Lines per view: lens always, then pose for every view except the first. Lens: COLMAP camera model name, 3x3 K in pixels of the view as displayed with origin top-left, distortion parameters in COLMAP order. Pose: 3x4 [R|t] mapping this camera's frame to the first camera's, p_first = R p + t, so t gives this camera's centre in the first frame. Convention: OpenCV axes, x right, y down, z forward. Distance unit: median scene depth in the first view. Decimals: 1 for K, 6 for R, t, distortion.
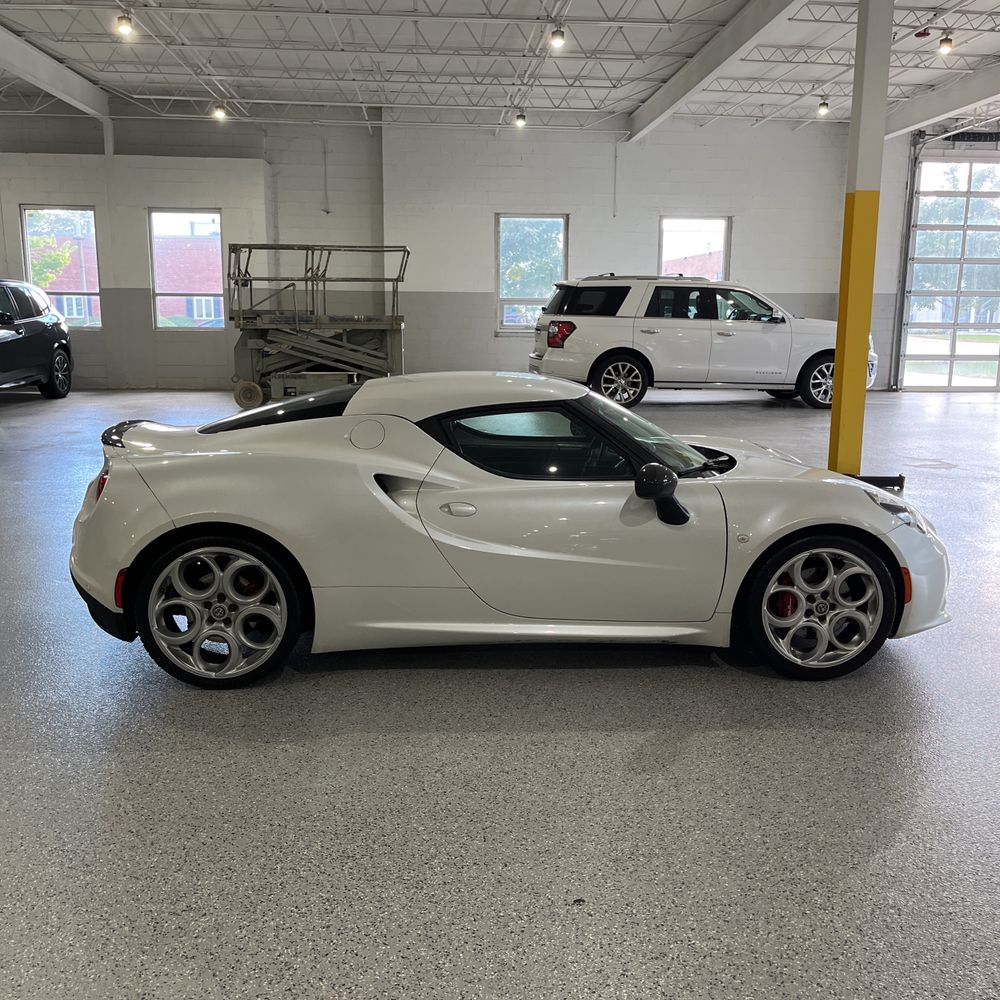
lens RADIAL K [[1019.3, 0, 507.3], [0, 1019.3, 503.8], [0, 0, 1]] dist [0.028415, -0.027625]
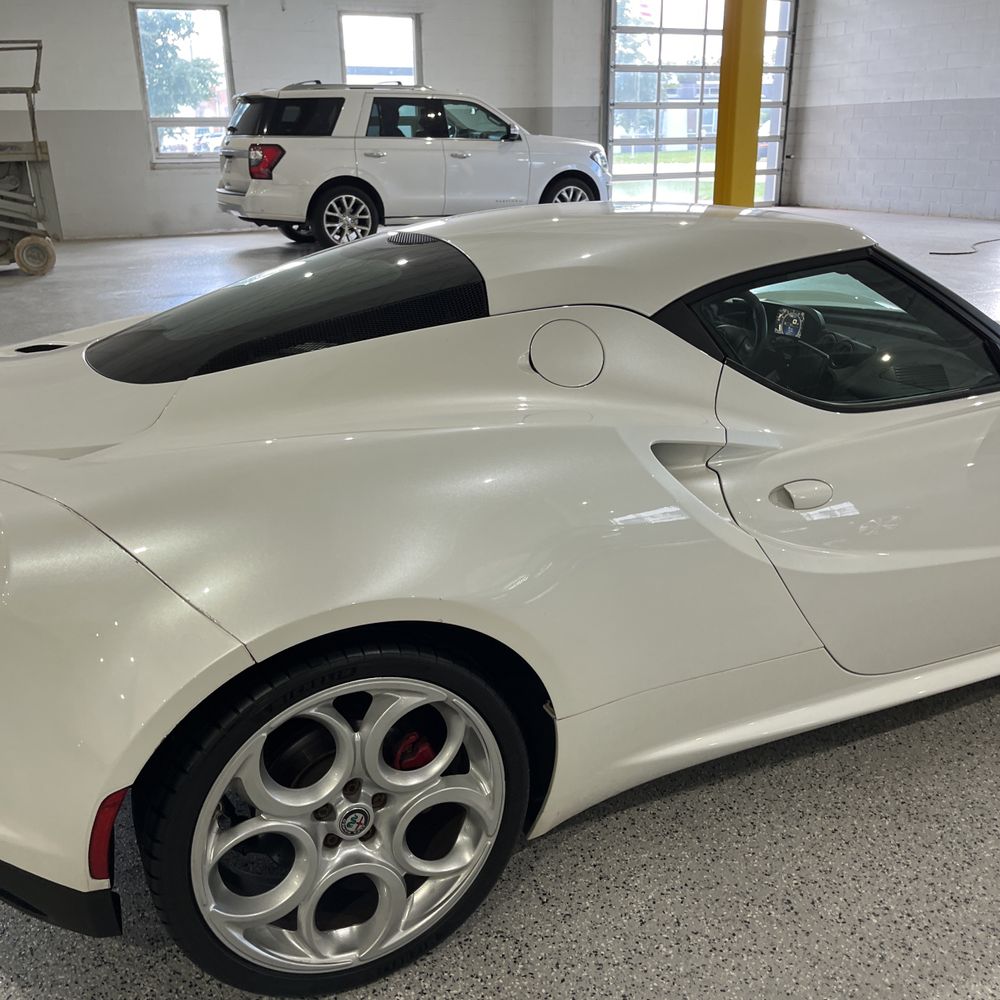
lens RADIAL K [[1015.6, 0, 497.2], [0, 1015.6, 503.9], [0, 0, 1]] dist [0.029375, -0.026502]
pose [[0.924863, -0.149170, 0.349823, -0.099517], [0.093352, 0.980767, 0.171410, -0.024443], [-0.368664, -0.125874, 0.921001, 0.171746]]
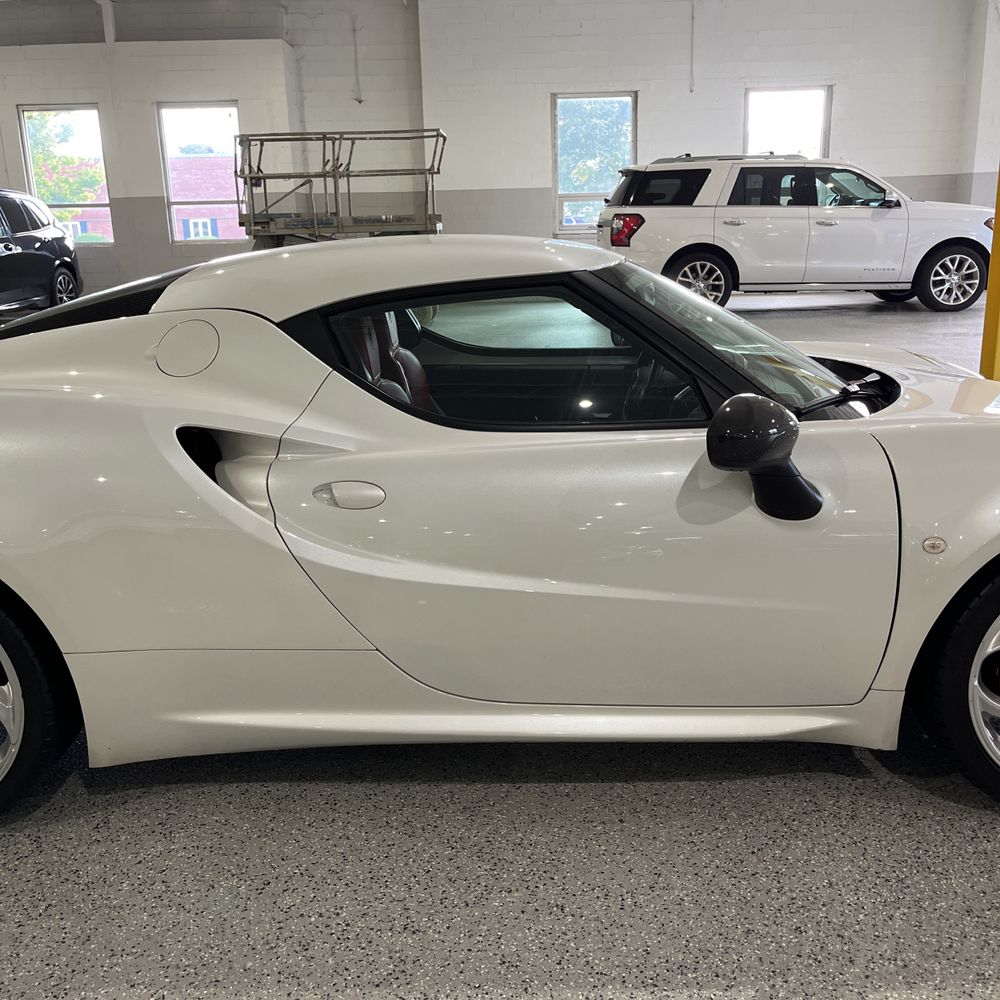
lens RADIAL K [[1017.9, 0, 510.1], [0, 1017.9, 500.8], [0, 0, 1]] dist [0.001160, 0.018537]
pose [[0.996879, -0.012894, -0.077890, 0.019474], [0.018655, 0.997106, 0.073700, -0.007578], [0.076714, -0.074923, 0.994234, 0.144215]]
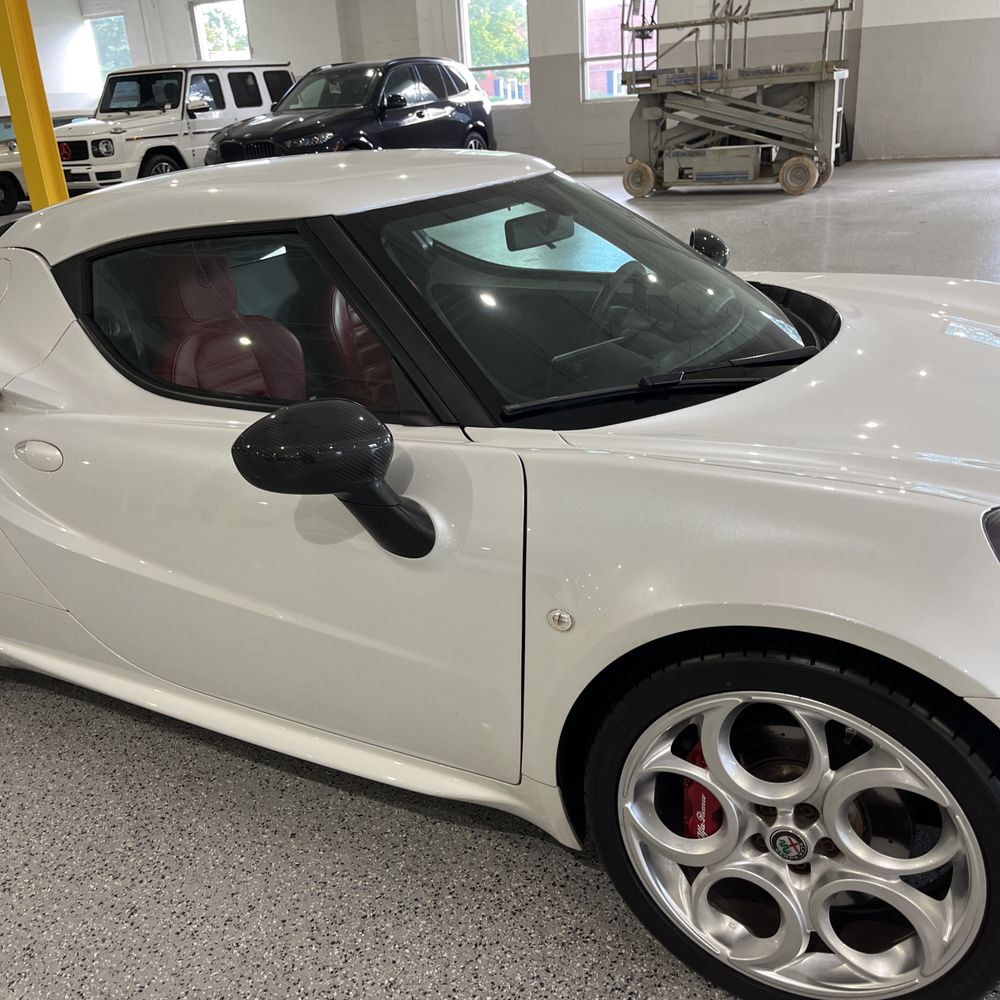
lens RADIAL K [[1006.7, 0, 496.8], [0, 1006.7, 514.0], [0, 0, 1]] dist [0.043060, -0.043588]
pose [[0.847211, 0.143840, -0.511413, 0.111531], [-0.028333, 0.973512, 0.226874, -0.023913], [0.530500, -0.177720, 0.828846, 0.199289]]
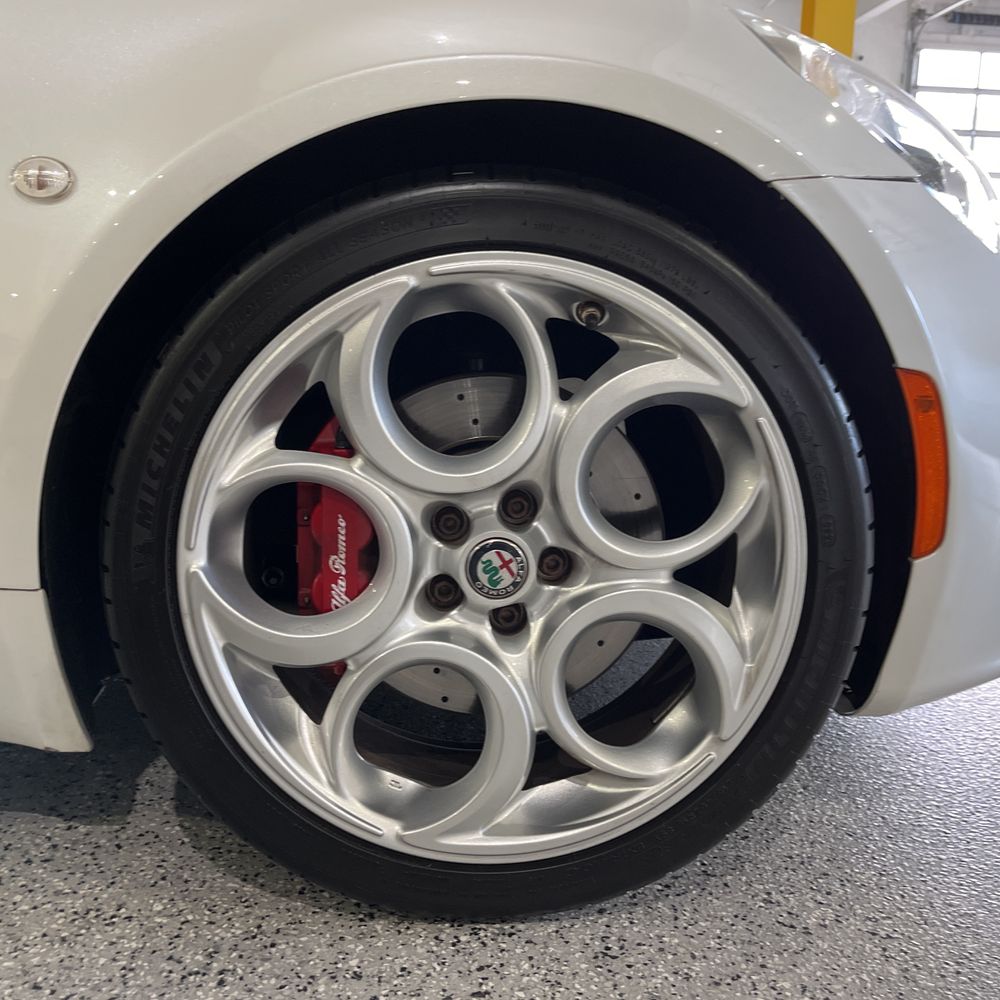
lens RADIAL K [[1015.6, 0, 497.2], [0, 1015.6, 503.9], [0, 0, 1]] dist [0.029375, -0.026502]
pose [[0.999853, 0.016517, 0.004660, 0.089233], [-0.016579, 0.999771, 0.013536, 0.025133], [-0.004436, -0.013612, 0.999898, 0.233623]]
